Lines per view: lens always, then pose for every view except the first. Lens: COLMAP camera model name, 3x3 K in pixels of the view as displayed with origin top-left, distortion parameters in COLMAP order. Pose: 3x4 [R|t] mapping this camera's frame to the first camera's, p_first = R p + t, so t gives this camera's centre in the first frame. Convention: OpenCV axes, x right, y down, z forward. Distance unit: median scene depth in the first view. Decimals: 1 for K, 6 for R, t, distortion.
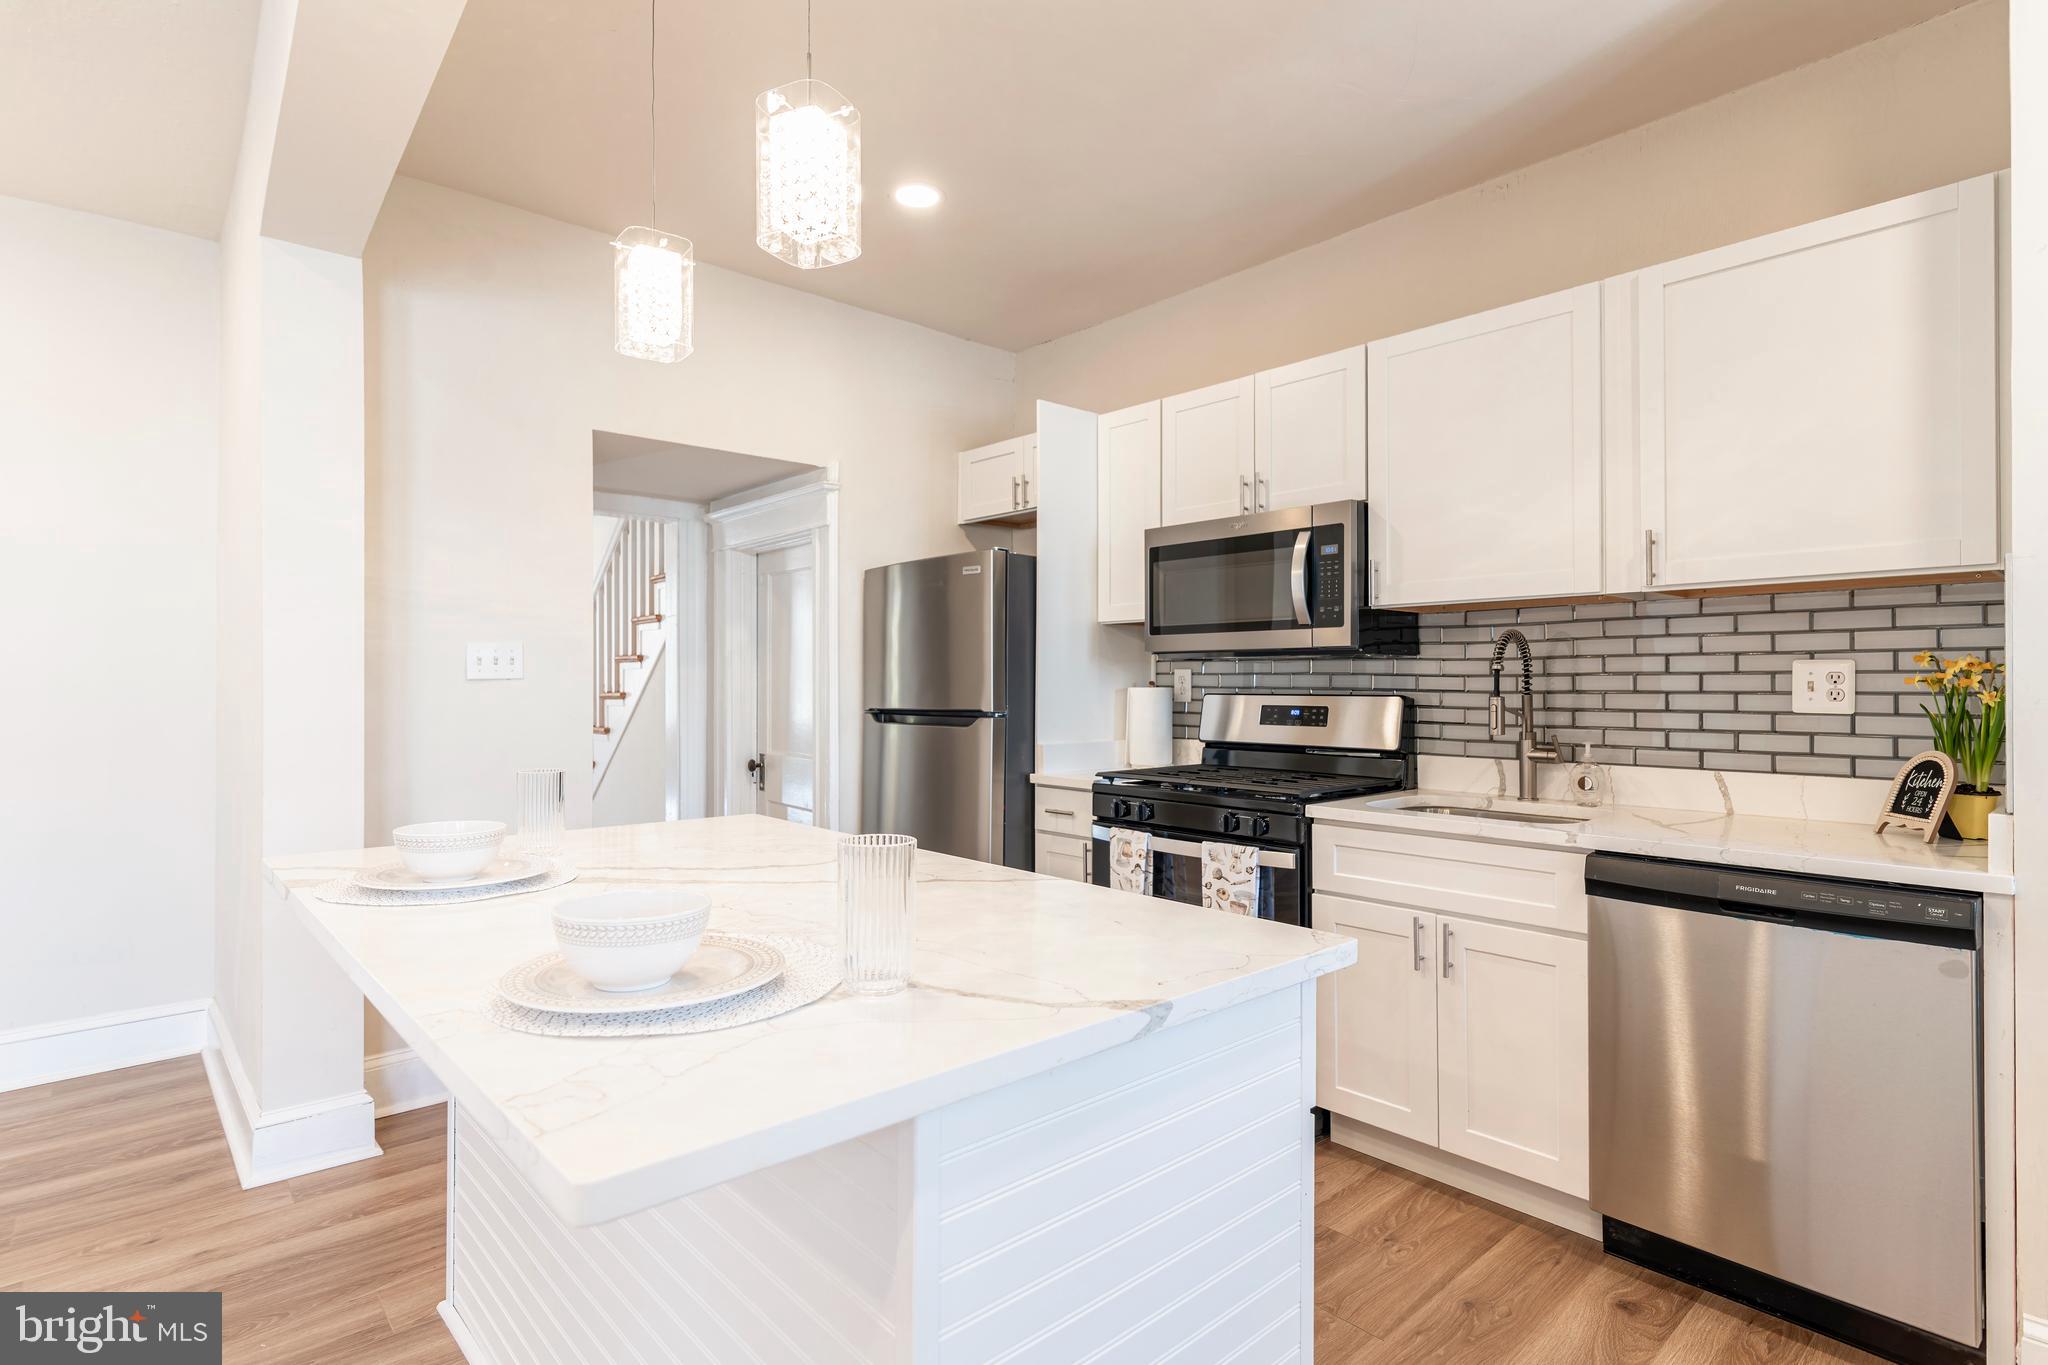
lens RADIAL K [[1014.2, 0, 1017.9], [0, 1014.2, 676.4], [0, 0, 1]] dist [0.002757, 0.001653]
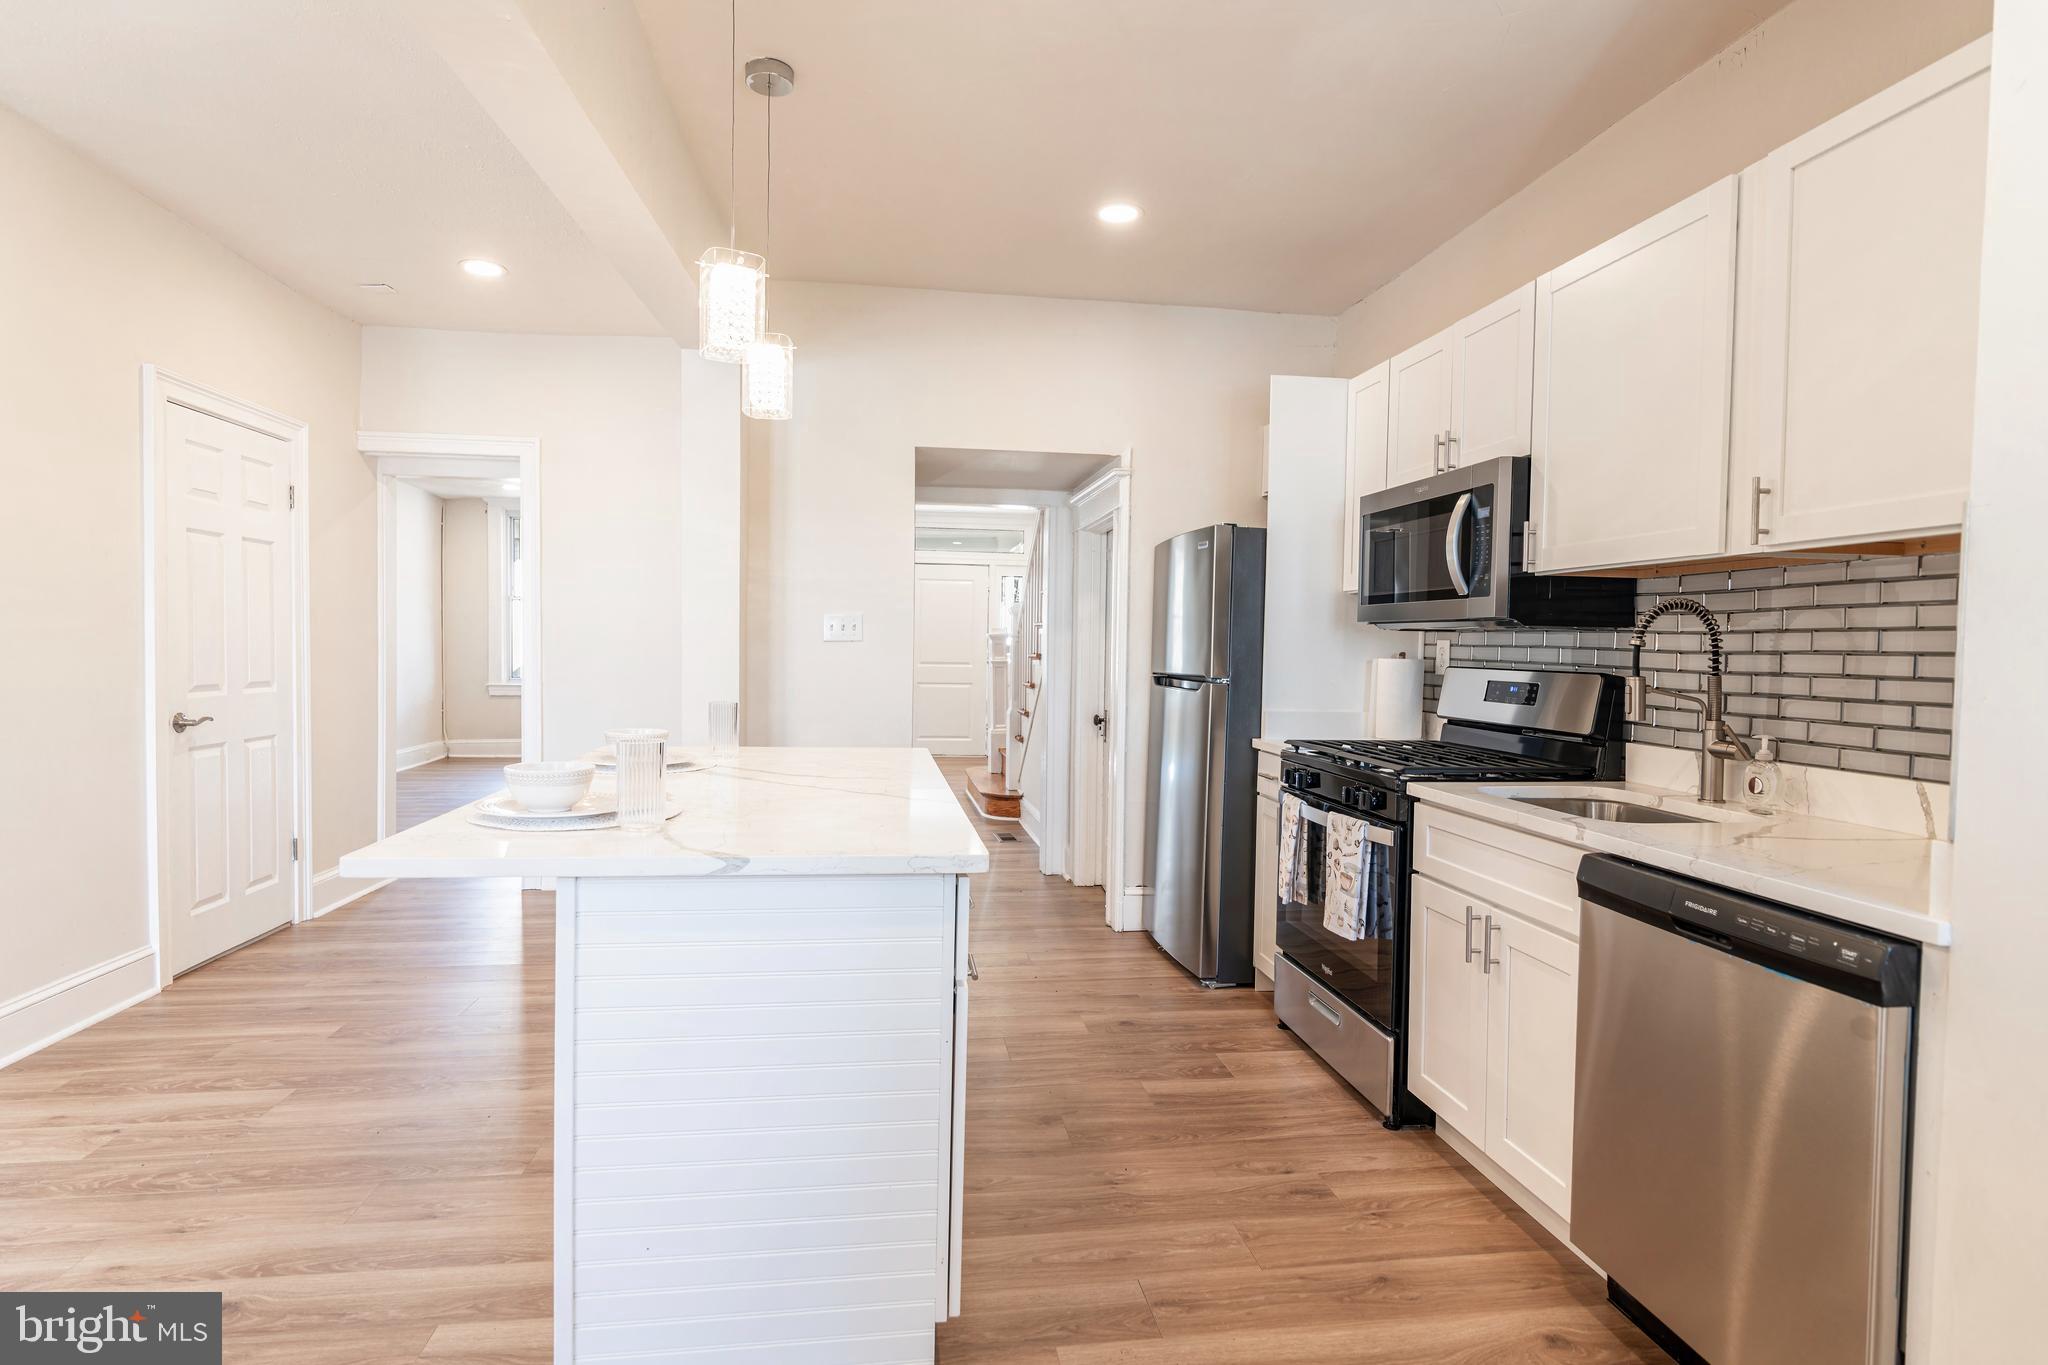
lens RADIAL K [[1034.7, 0, 1017.7], [0, 1034.7, 675.2], [0, 0, 1]] dist [0.000390, 0.000405]
pose [[0.832433, 0.031318, -0.553239, 0.497461], [-0.013349, 0.999245, 0.036480, -0.006034], [0.553964, -0.022982, 0.832223, -0.023802]]
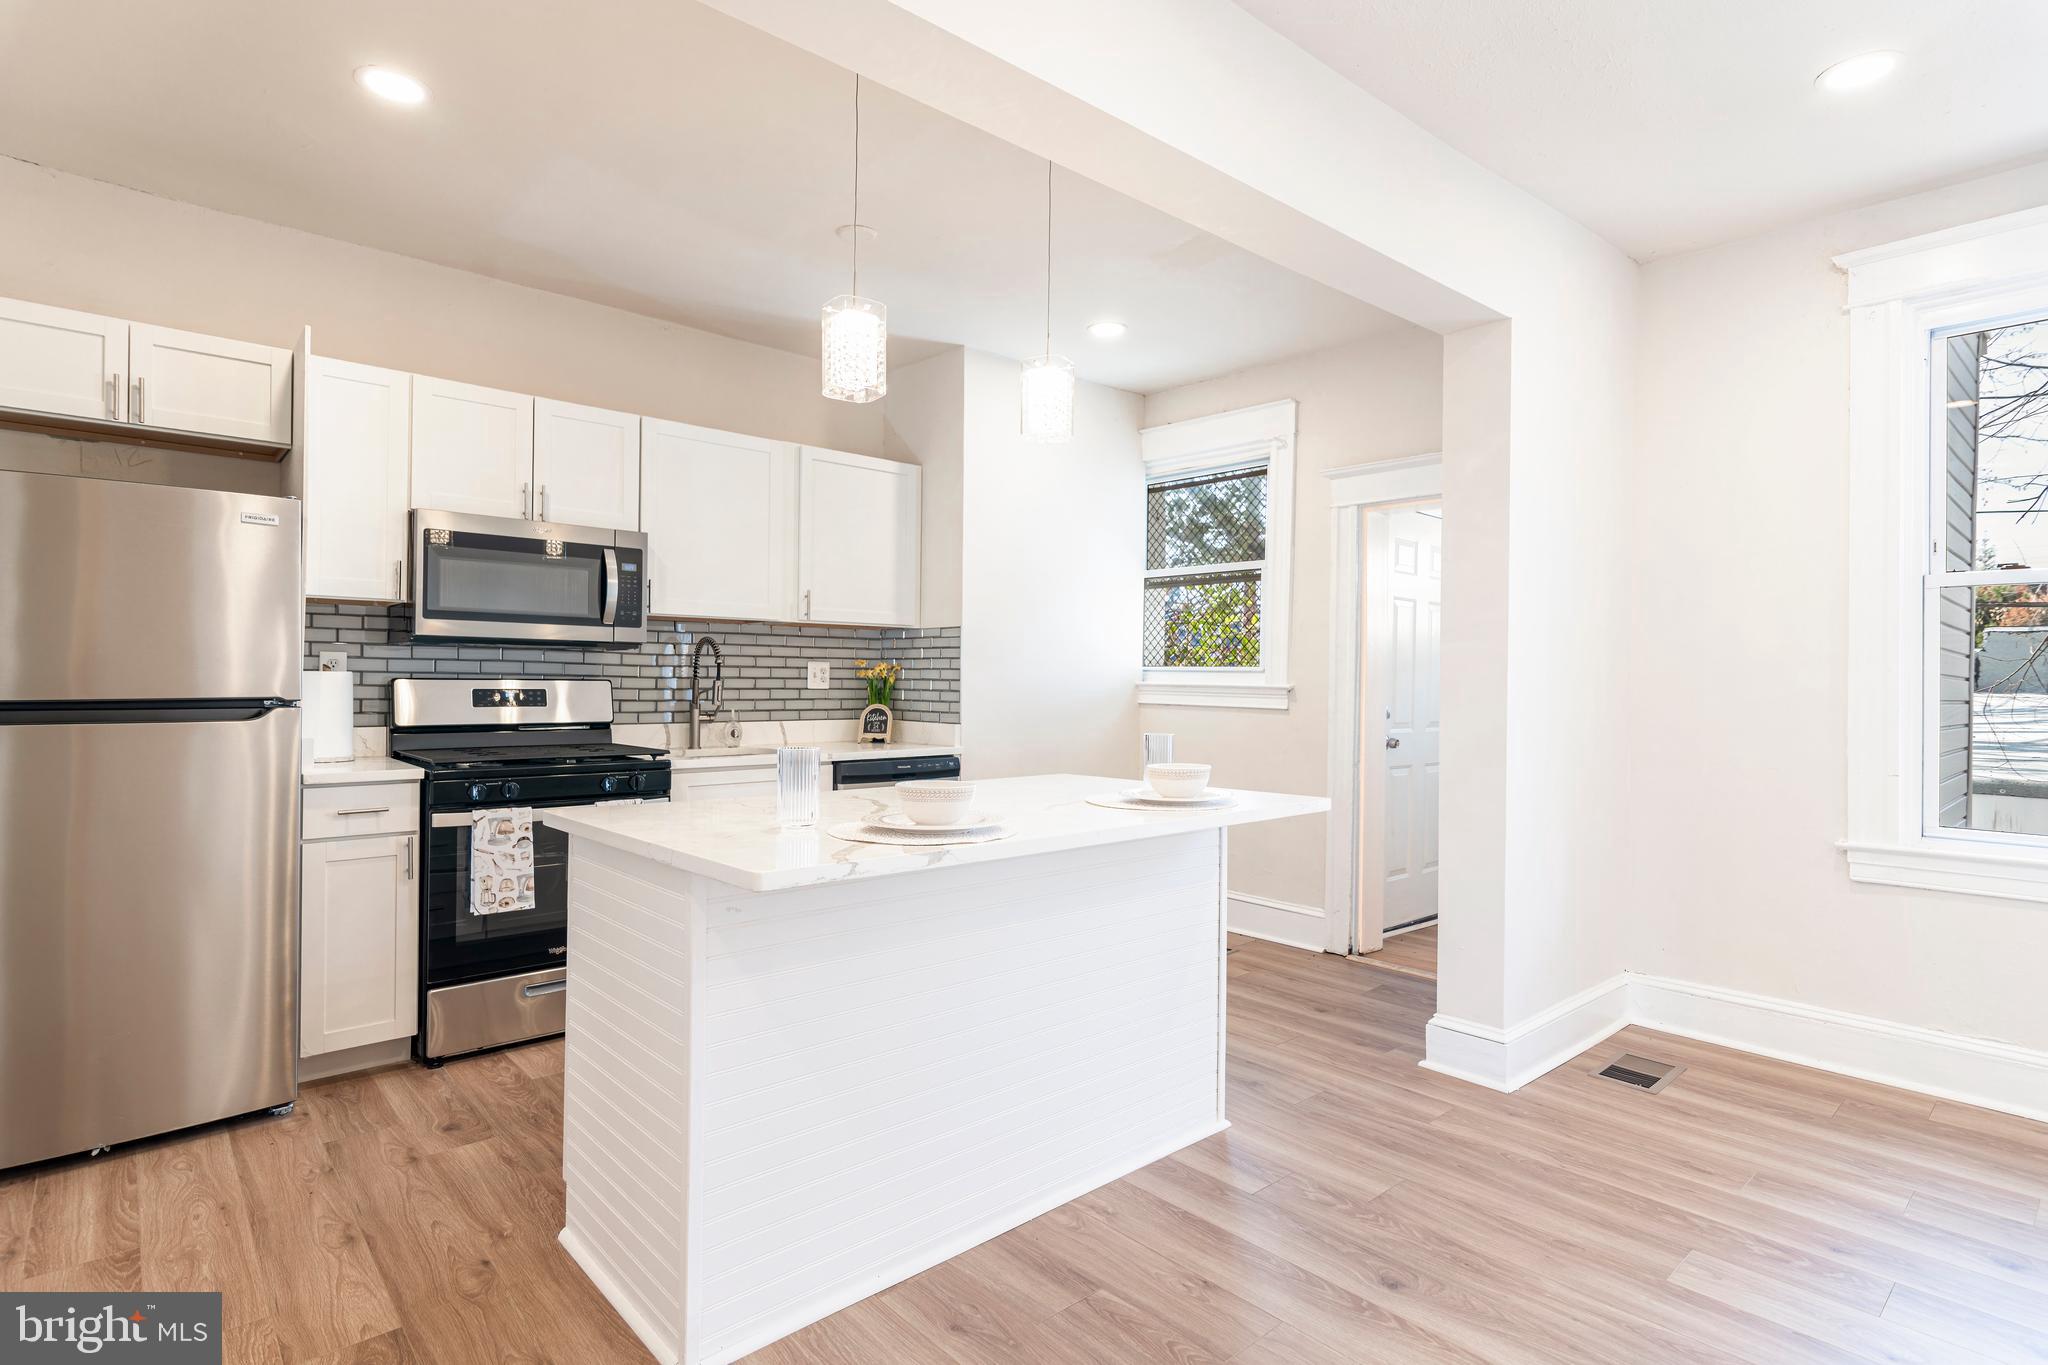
lens RADIAL K [[1014.2, 0, 1017.9], [0, 1014.2, 676.4], [0, 0, 1]] dist [0.002757, 0.001653]
pose [[0.001585, 0.003704, 0.999992, -1.024420], [-0.016934, 0.999850, -0.003677, 0.011182], [-0.999855, -0.016928, 0.001648, 0.516693]]
